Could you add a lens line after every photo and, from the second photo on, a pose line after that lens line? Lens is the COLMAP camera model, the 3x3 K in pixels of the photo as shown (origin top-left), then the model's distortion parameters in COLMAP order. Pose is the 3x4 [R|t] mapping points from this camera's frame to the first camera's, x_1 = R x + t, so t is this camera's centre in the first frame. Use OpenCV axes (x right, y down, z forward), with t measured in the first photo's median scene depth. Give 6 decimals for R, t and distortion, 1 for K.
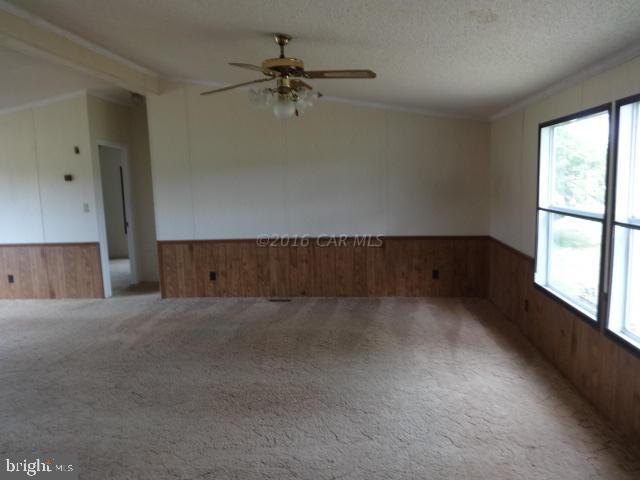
lens RADIAL K [[488.6, 0, 319.9], [0, 488.6, 241.2], [0, 0, 1]] dist [-0.011266, 0.011936]
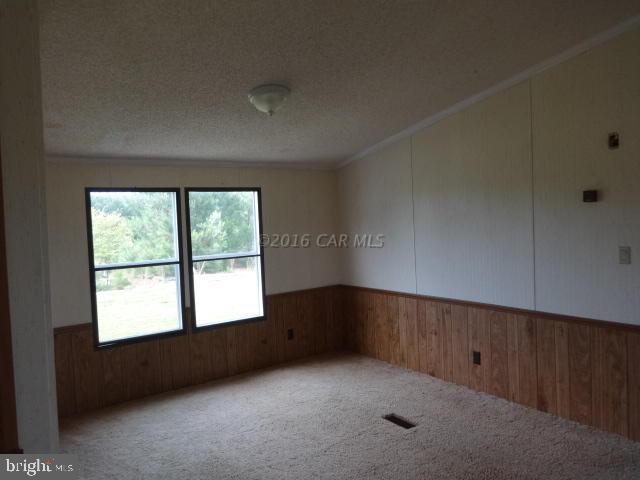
lens RADIAL K [[488.6, 0, 319.0], [0, 488.6, 236.1], [0, 0, 1]] dist [-0.011266, 0.011936]
pose [[0.659042, 0.030348, -0.751494, -0.302837], [-0.070900, 0.997243, -0.021905, -0.052824], [0.748757, 0.067717, 0.659376, 0.424991]]
